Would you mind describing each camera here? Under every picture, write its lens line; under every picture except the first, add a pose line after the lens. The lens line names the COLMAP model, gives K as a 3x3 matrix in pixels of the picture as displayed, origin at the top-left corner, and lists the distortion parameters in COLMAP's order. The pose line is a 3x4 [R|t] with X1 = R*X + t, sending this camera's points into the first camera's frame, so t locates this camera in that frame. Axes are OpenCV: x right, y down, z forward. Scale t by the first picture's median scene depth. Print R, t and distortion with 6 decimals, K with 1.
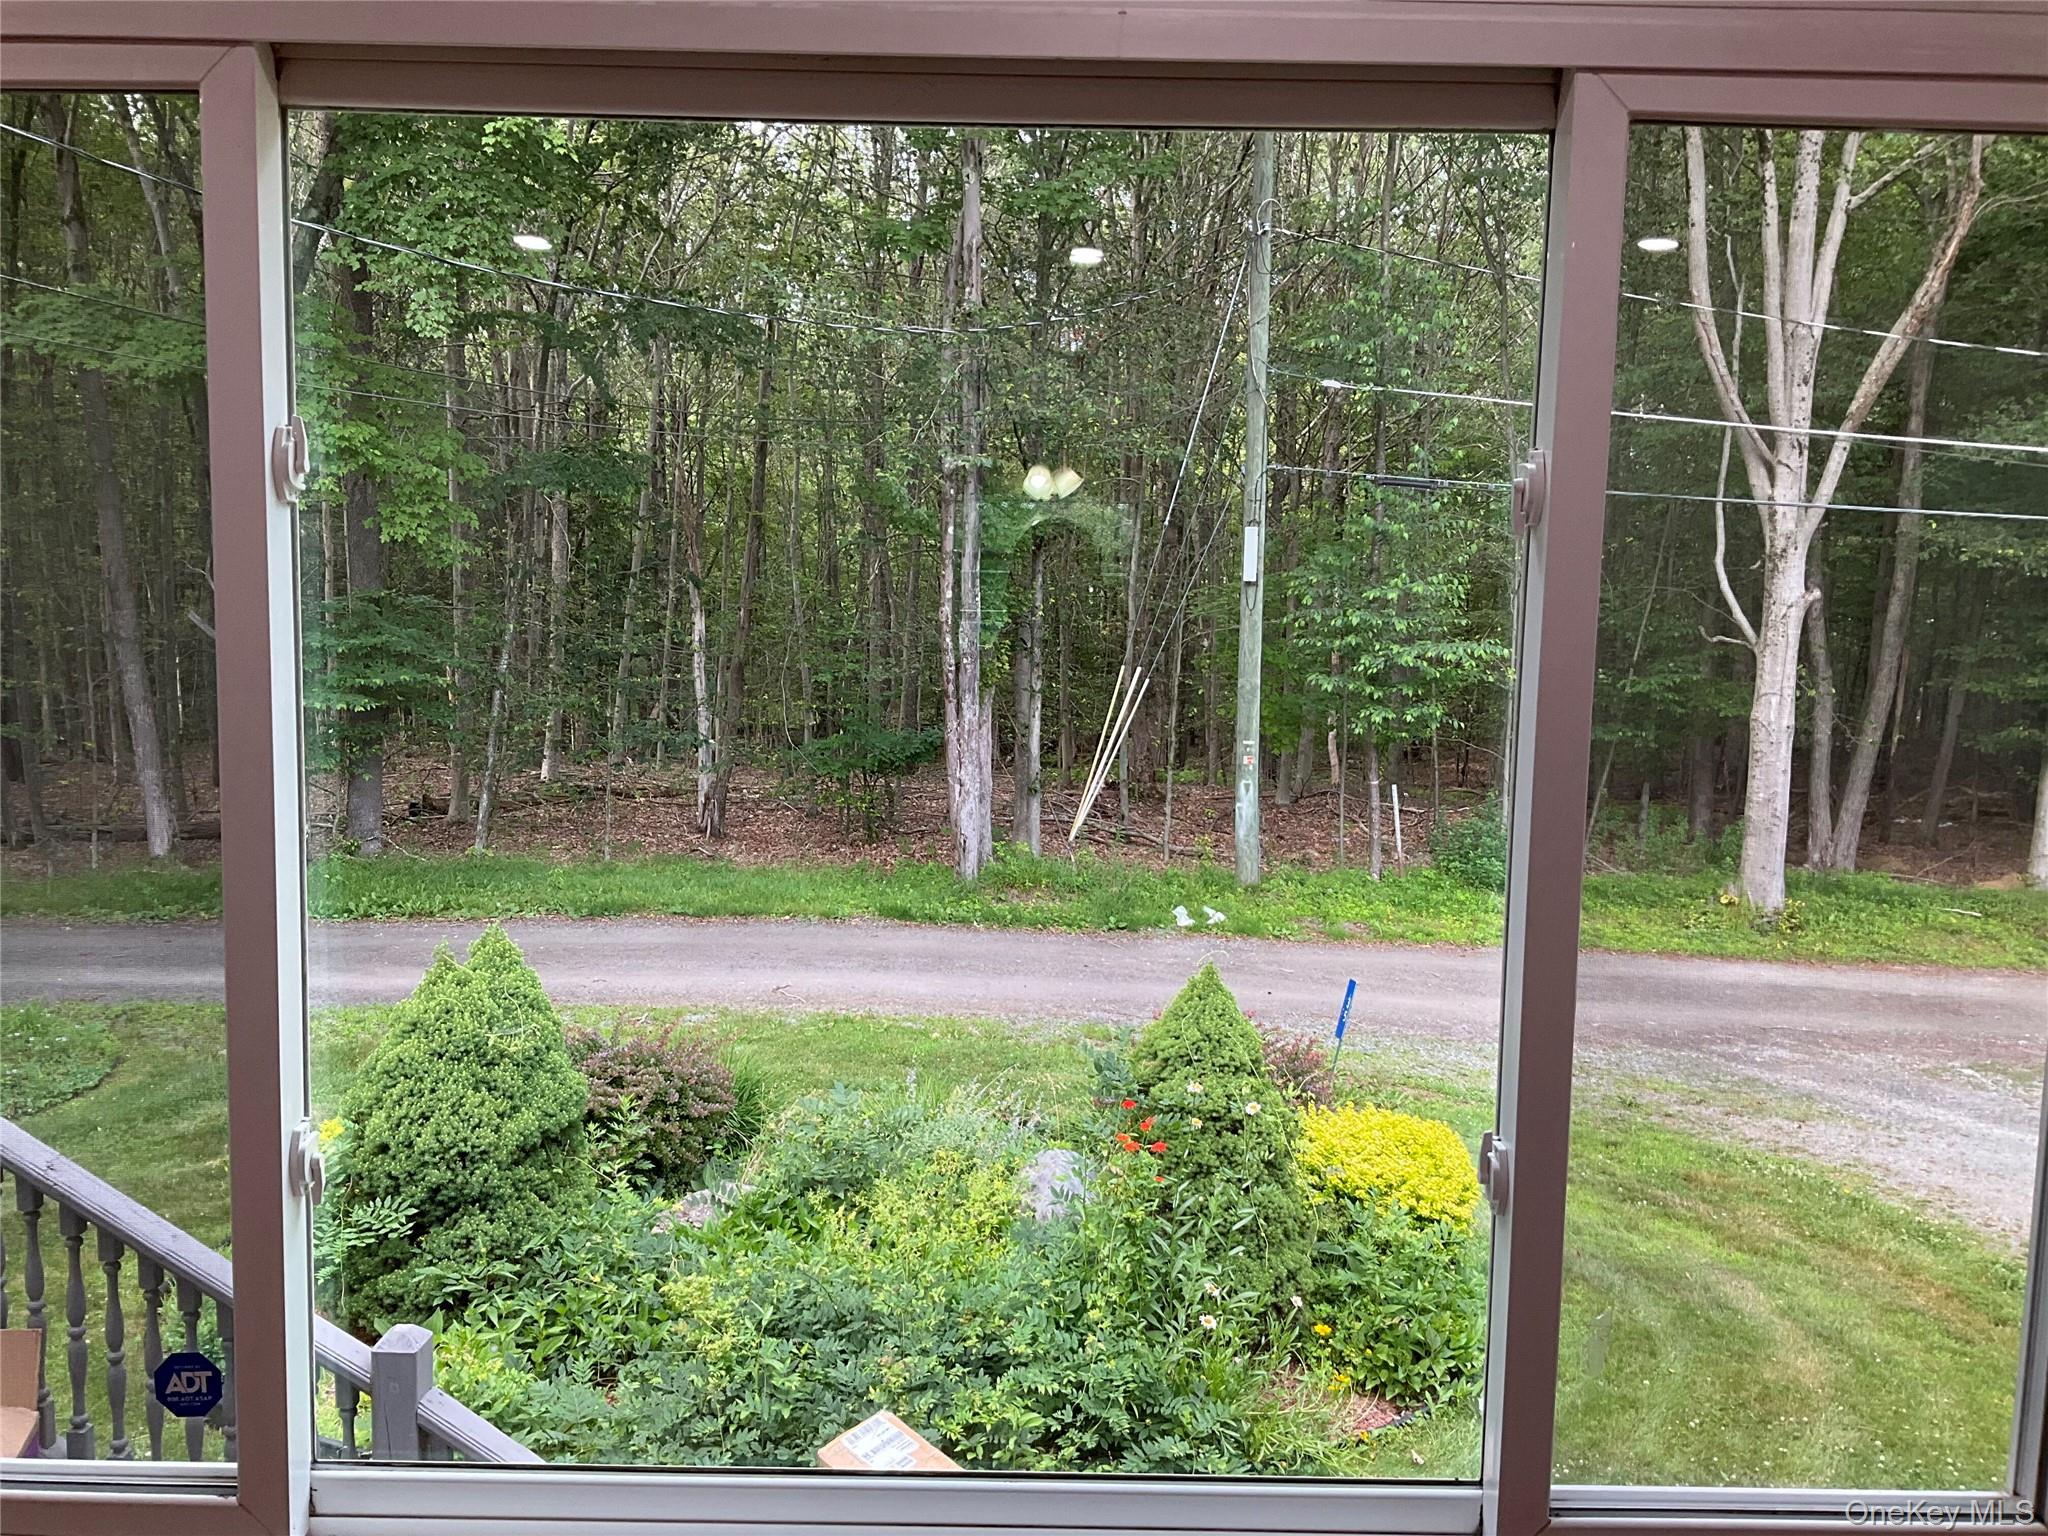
lens RADIAL K [[1672.0, 0, 1012.1], [0, 1672.0, 770.7], [0, 0, 1]] dist [0.008694, -0.014009]
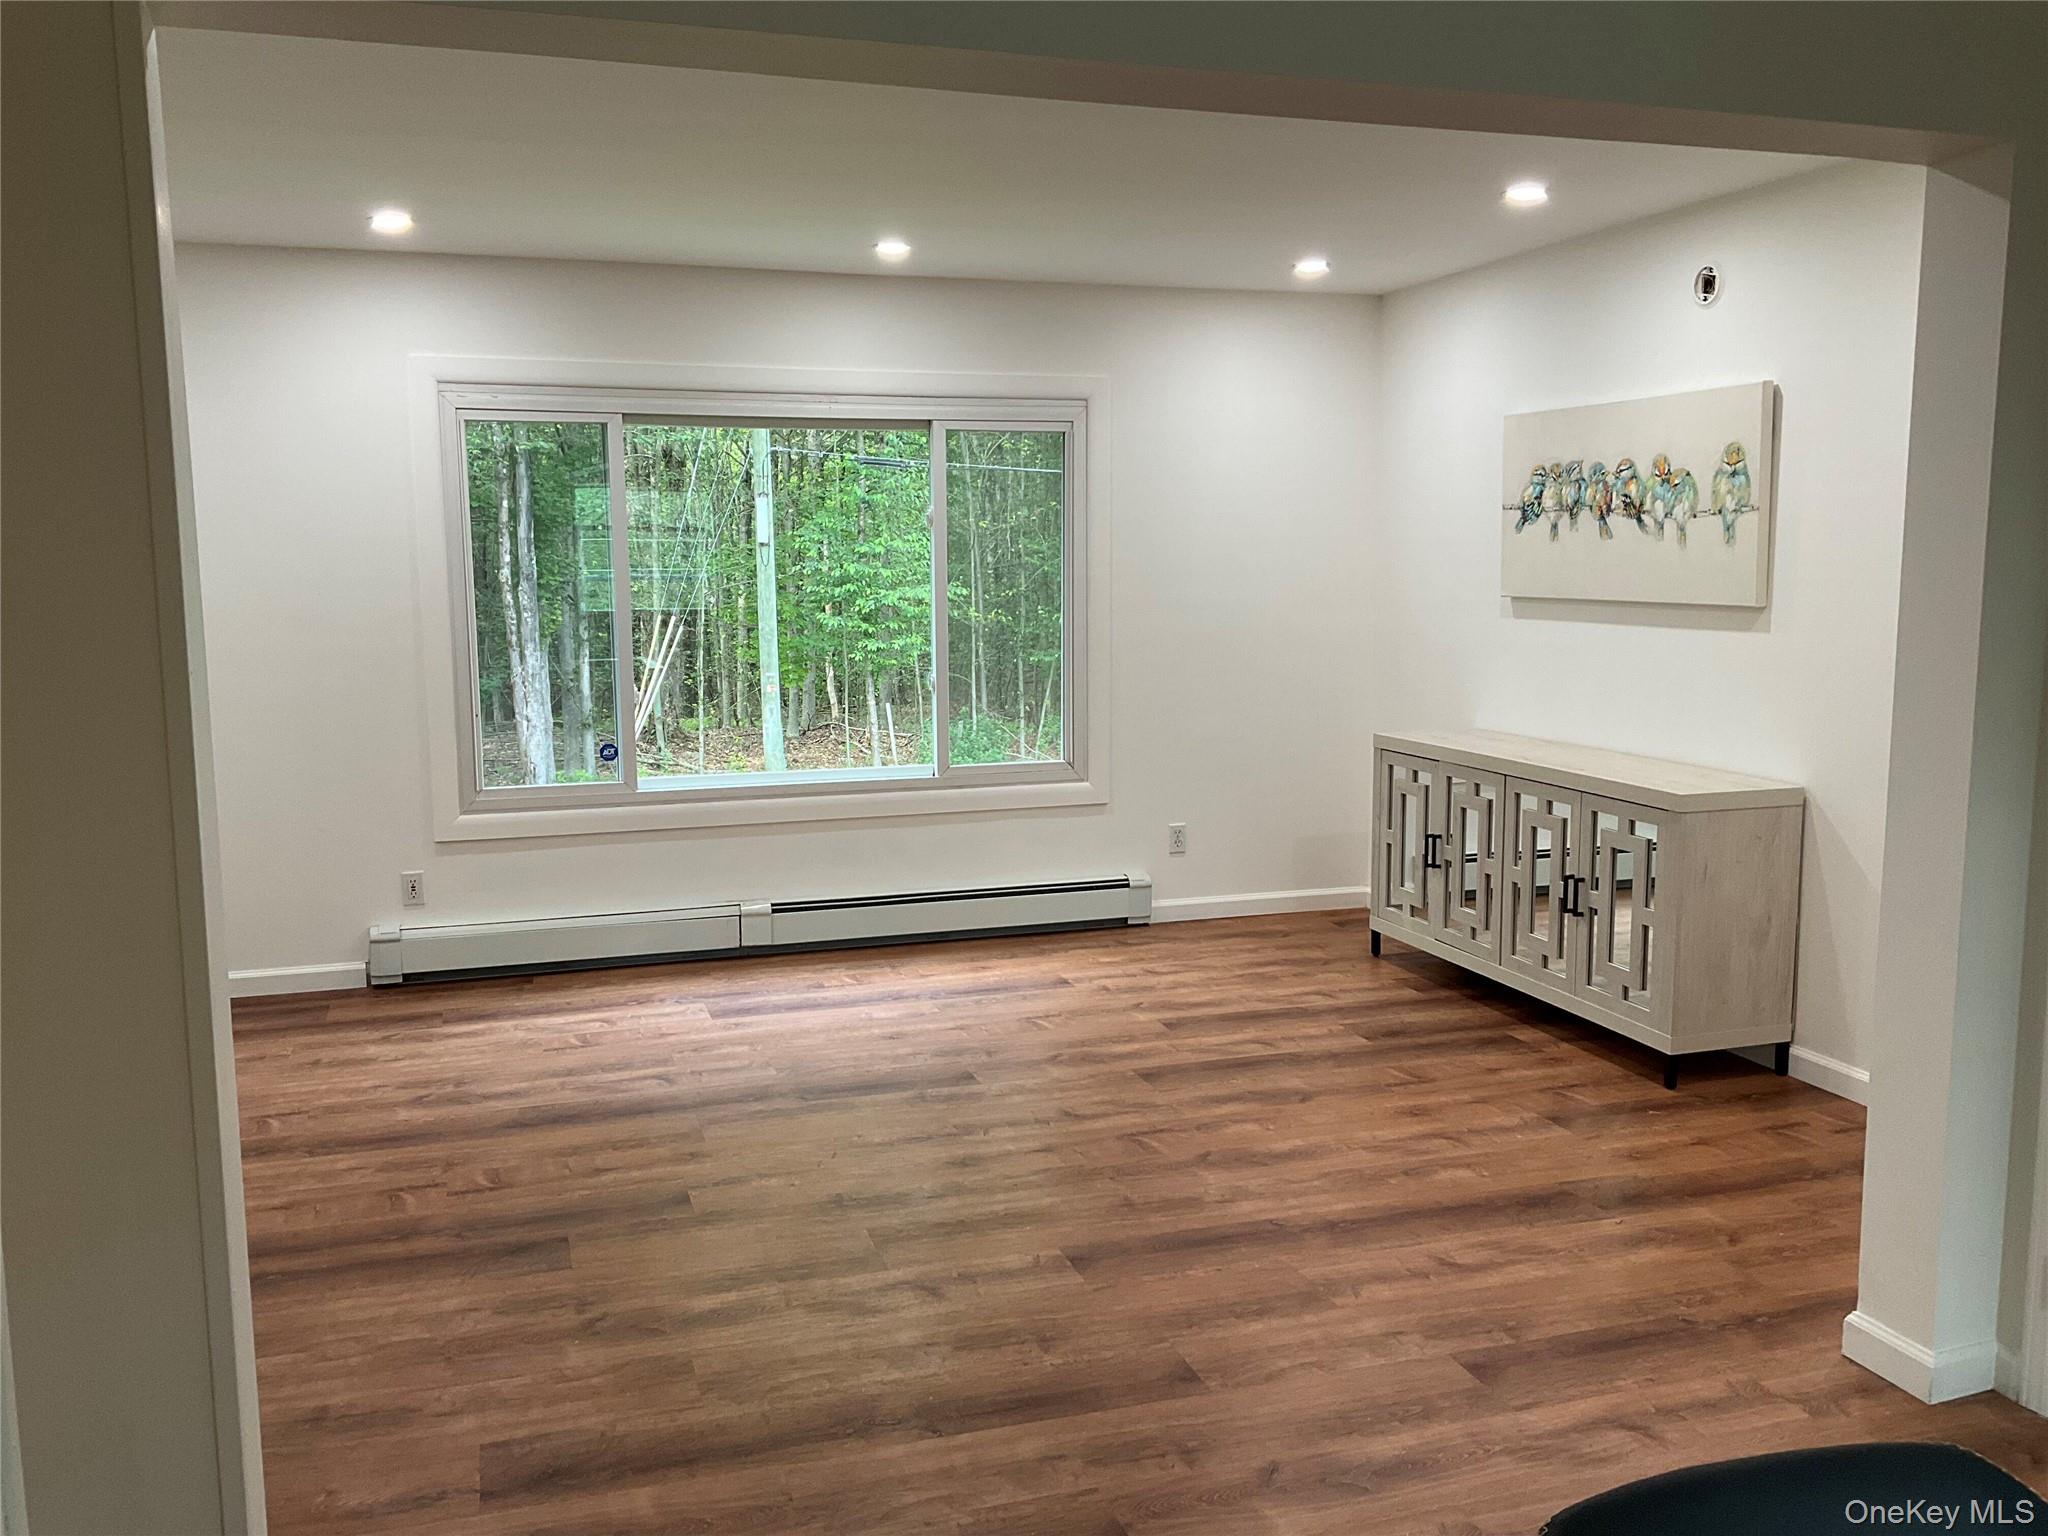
lens RADIAL K [[1672.0, 0, 1026.6], [0, 1672.0, 774.2], [0, 0, 1]] dist [0.008694, -0.014009]
pose [[0.950763, -0.062858, 0.303479, -0.056725], [0.055499, 0.997919, 0.032822, 0.026777], [-0.304910, -0.014363, 0.952273, -0.227720]]
